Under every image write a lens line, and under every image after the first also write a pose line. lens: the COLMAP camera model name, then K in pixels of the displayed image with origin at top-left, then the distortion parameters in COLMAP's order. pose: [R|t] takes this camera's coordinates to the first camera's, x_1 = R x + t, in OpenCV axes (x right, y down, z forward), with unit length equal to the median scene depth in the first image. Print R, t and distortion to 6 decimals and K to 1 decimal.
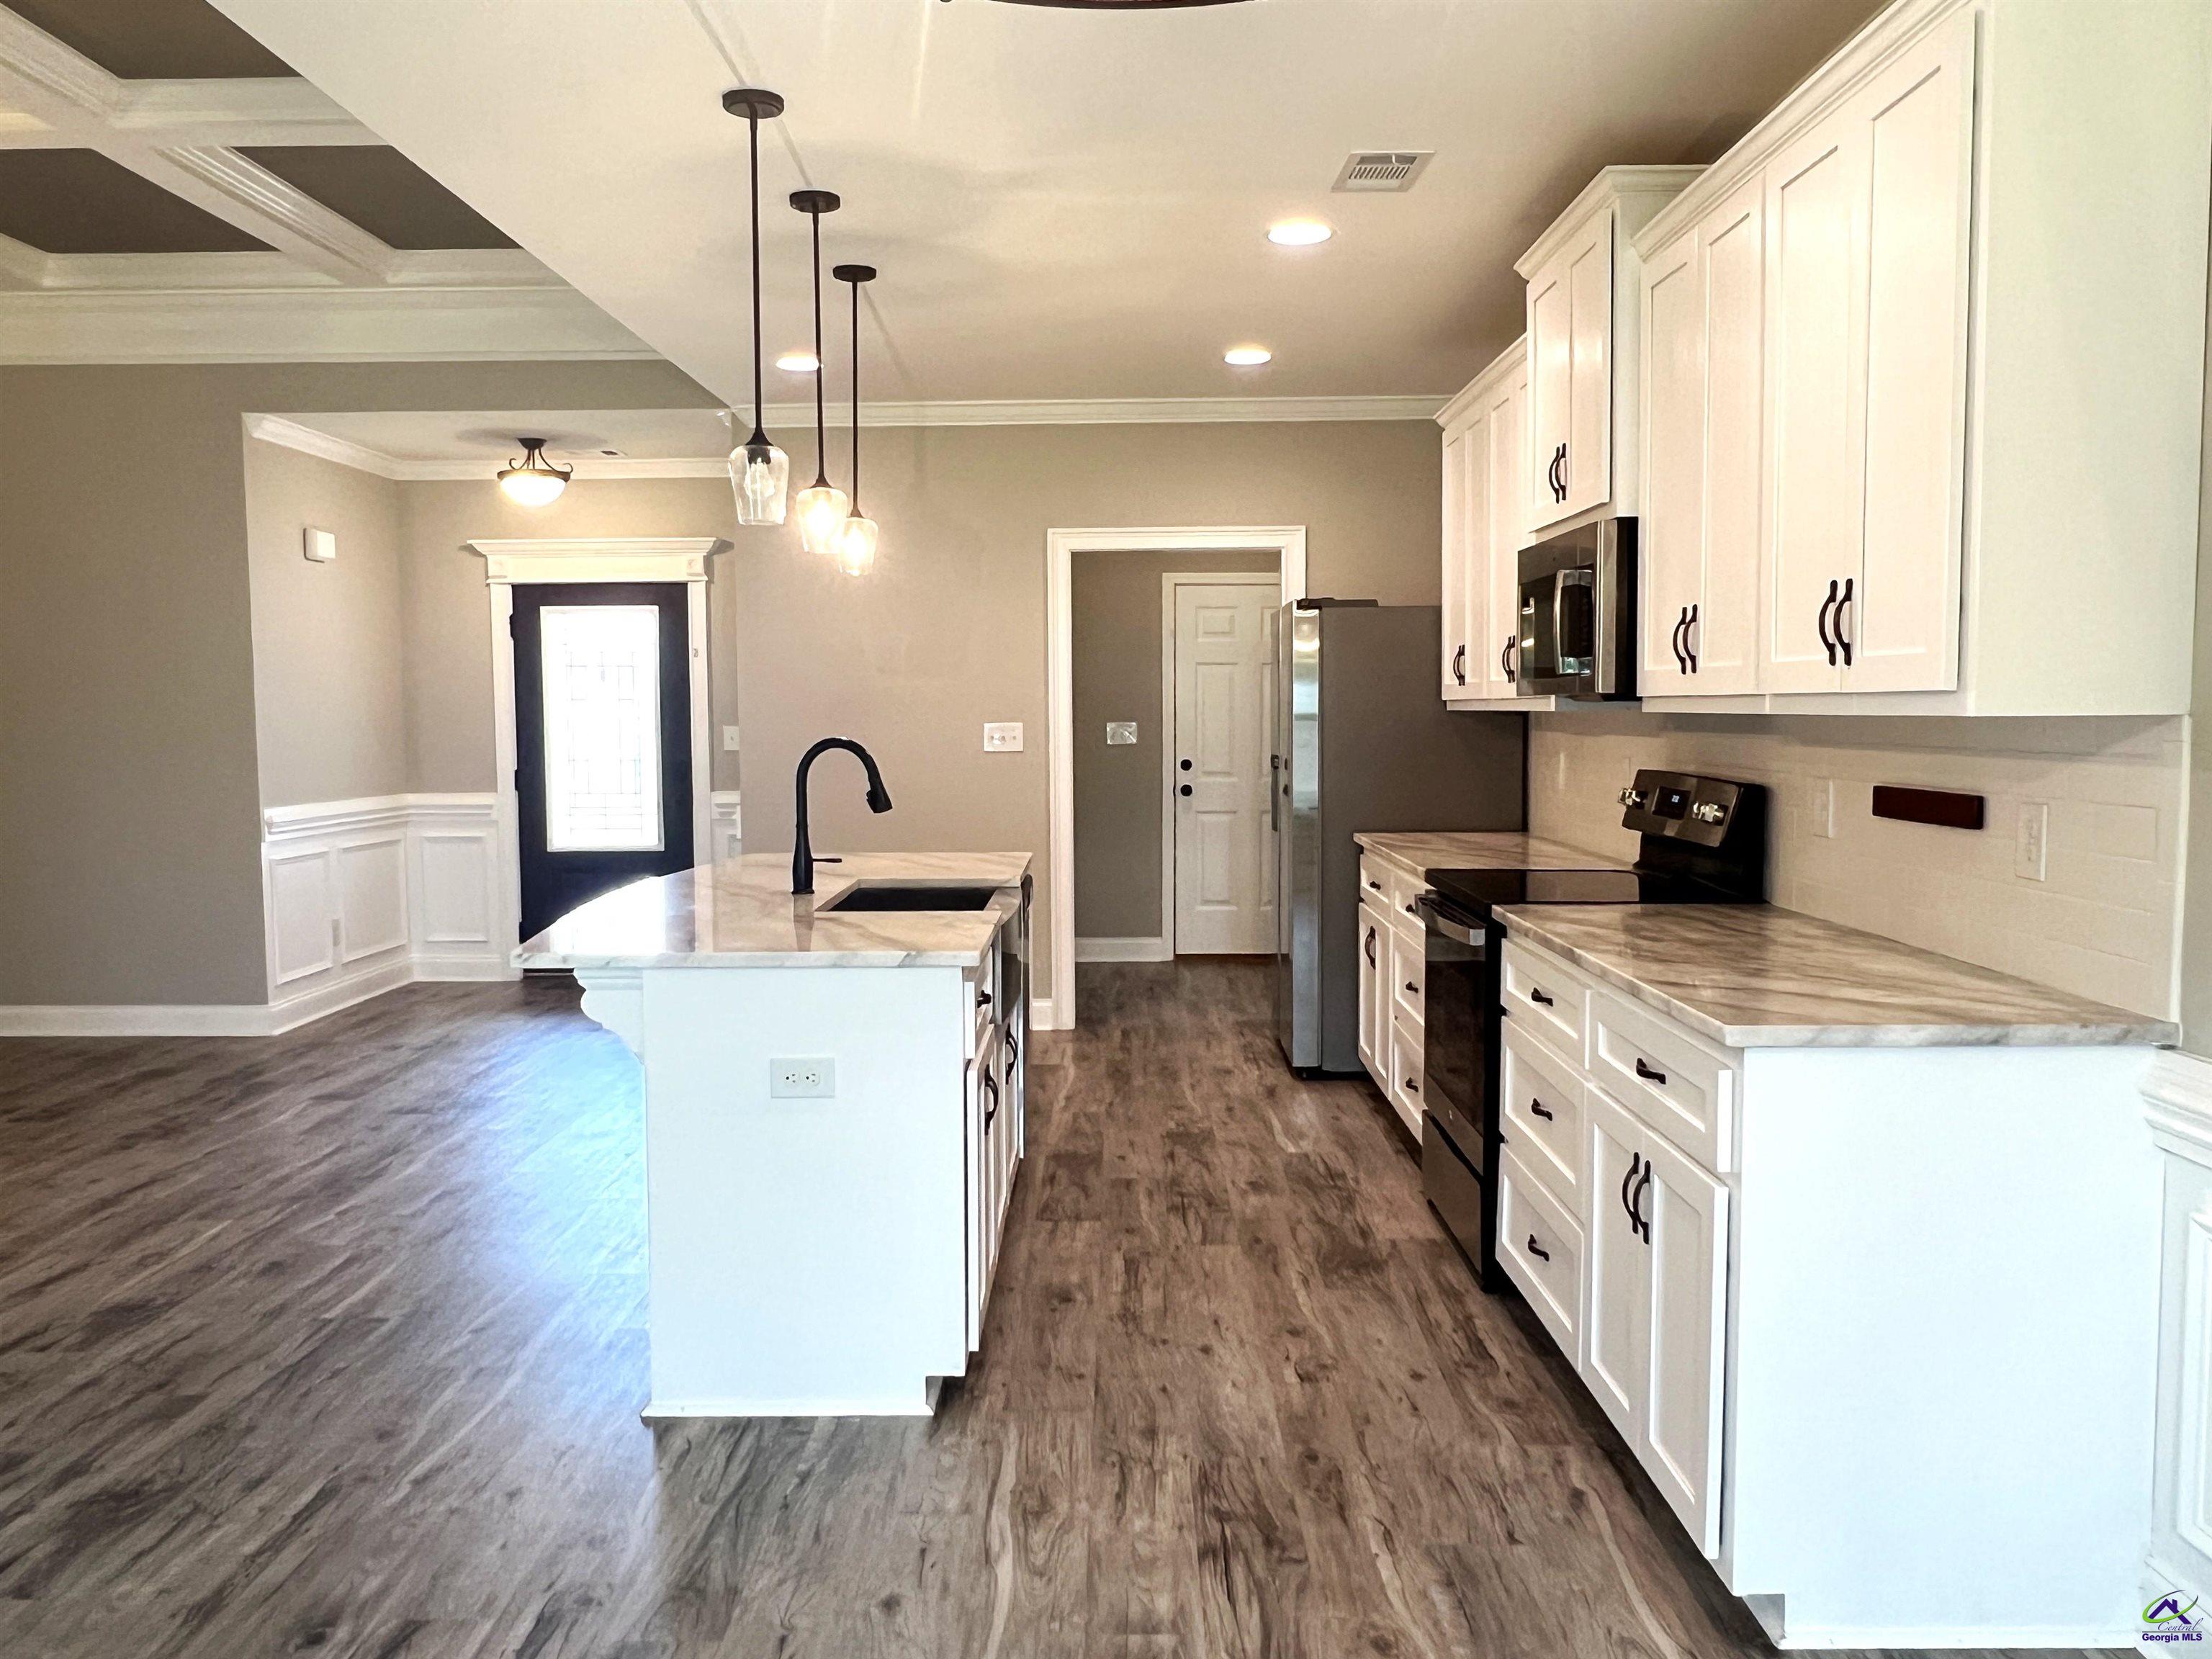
lens RADIAL K [[1667.6, 0, 1098.8], [0, 1667.6, 821.8], [0, 0, 1]] dist [-0.003613, -0.000875]
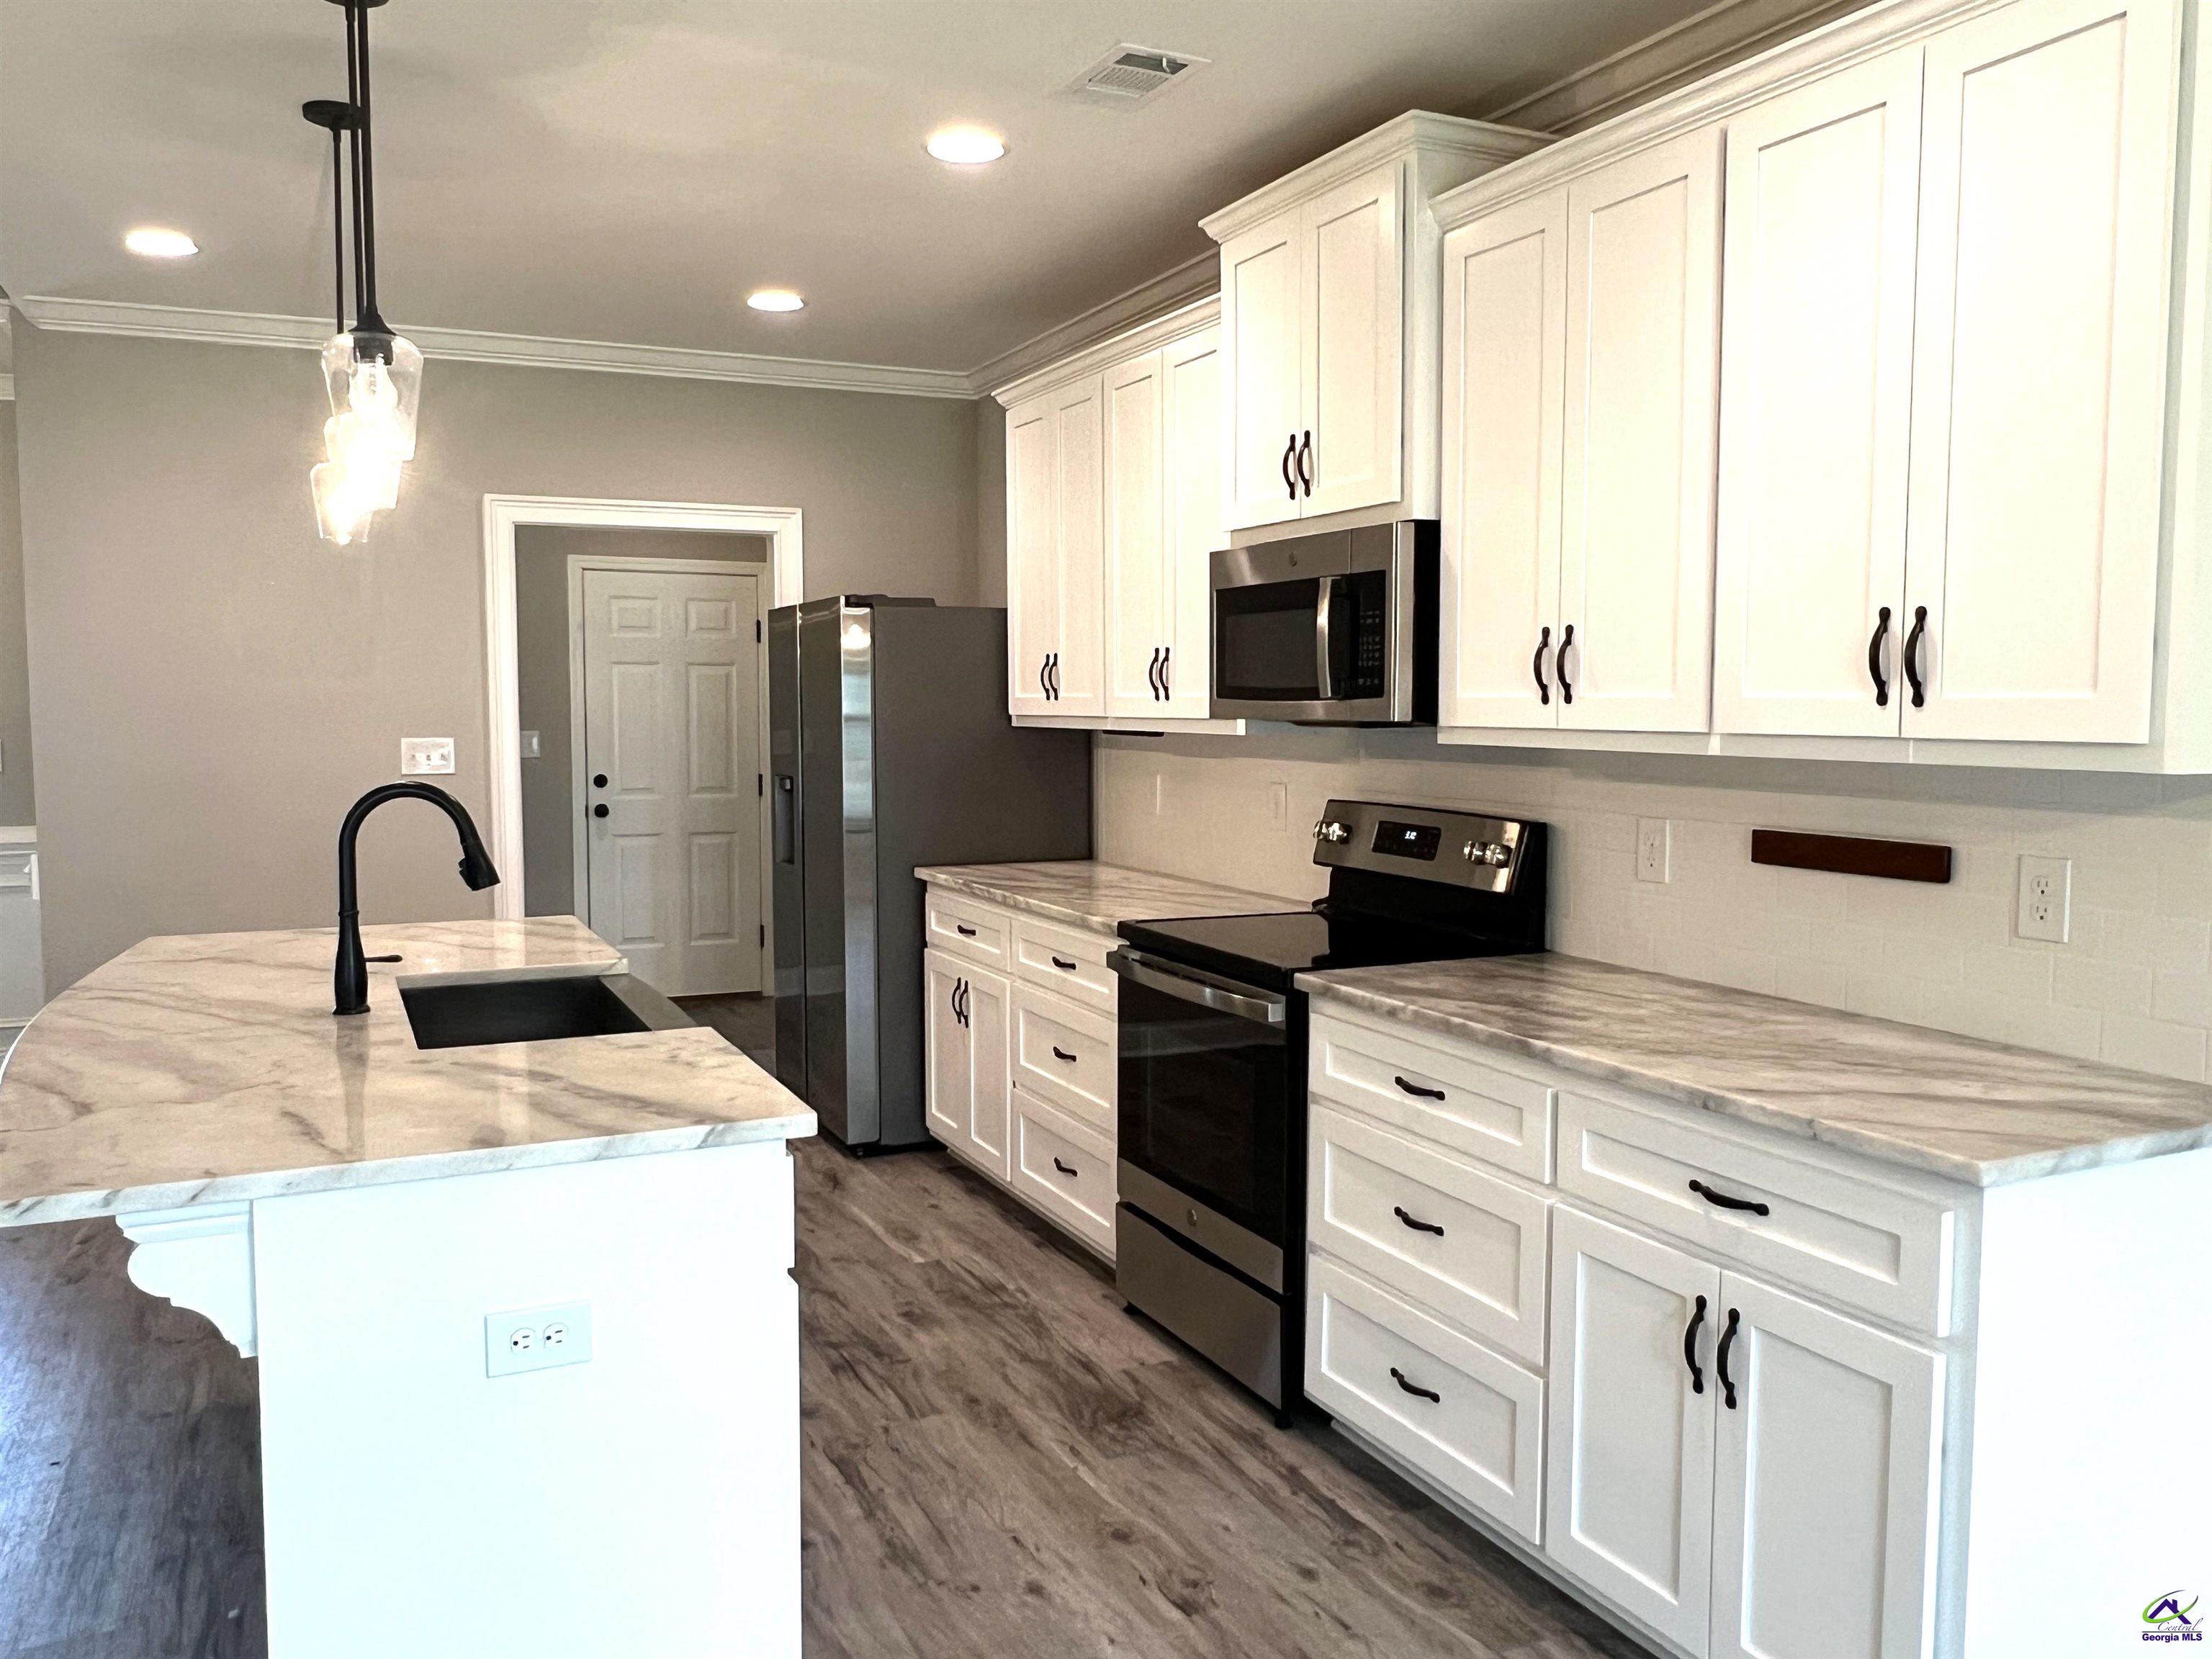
lens RADIAL K [[1667.6, 0, 1099.8], [0, 1667.6, 820.1], [0, 0, 1]] dist [-0.003613, -0.000875]
pose [[0.898816, -0.025063, 0.437609, -0.192637], [0.023584, 0.999683, 0.008814, -0.032597], [-0.437691, 0.002398, 0.899122, 0.252121]]
